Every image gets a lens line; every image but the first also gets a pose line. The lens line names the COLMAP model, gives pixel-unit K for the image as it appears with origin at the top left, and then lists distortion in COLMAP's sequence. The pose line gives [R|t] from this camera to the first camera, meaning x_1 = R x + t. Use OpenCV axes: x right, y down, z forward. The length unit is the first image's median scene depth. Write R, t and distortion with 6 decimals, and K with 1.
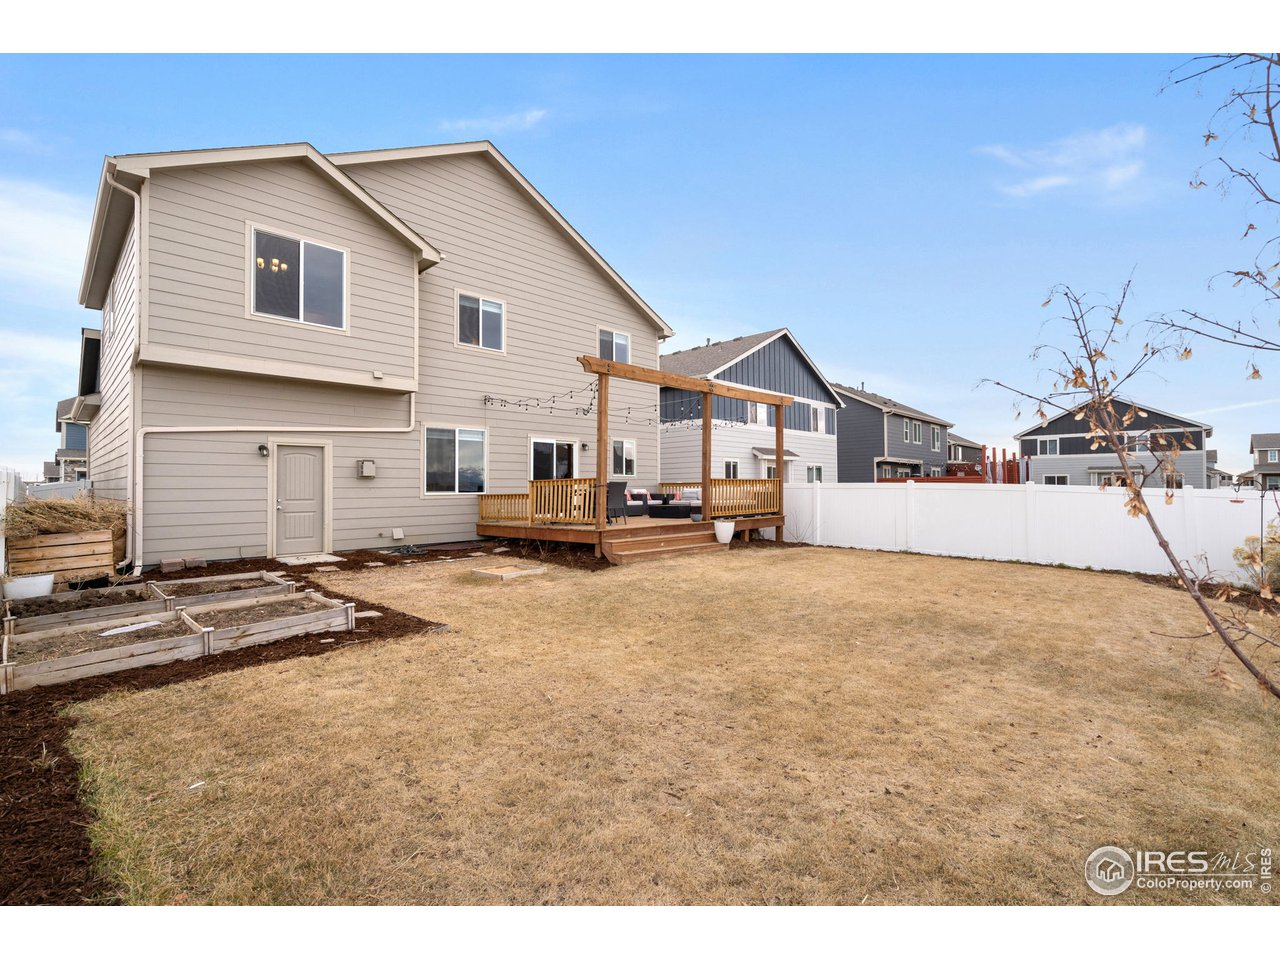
lens RADIAL K [[581.7, 0, 665.1], [0, 581.7, 484.5], [0, 0, 1]] dist [-0.002062, 0.000368]
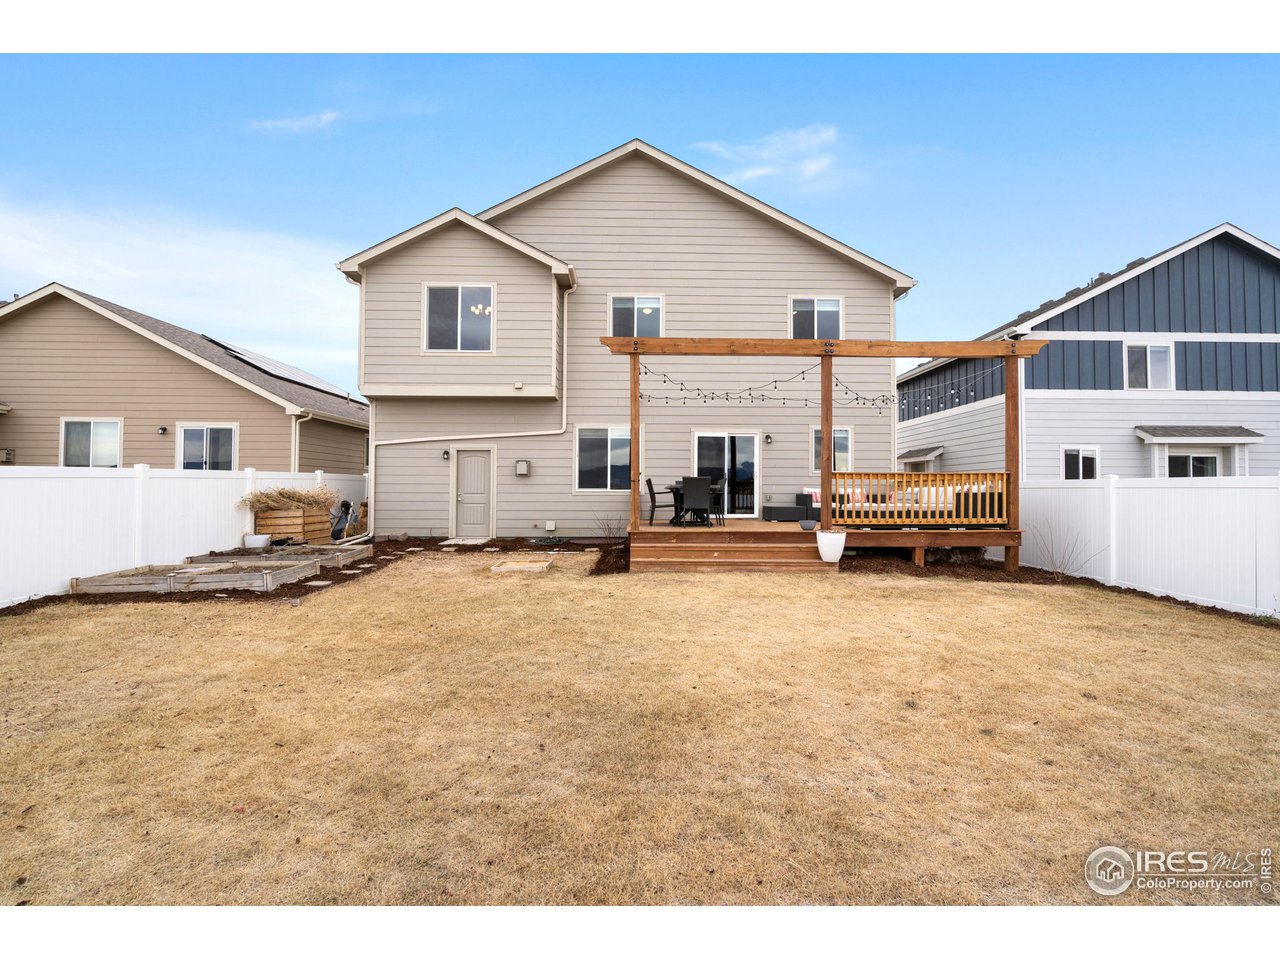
lens RADIAL K [[581.7, 0, 644.9], [0, 581.7, 481.5], [0, 0, 1]] dist [-0.002062, 0.000368]
pose [[0.701809, -0.004572, -0.712350, 0.447026], [-0.003764, 0.999942, -0.010127, 0.010175], [0.712355, 0.009789, 0.701751, 0.335303]]
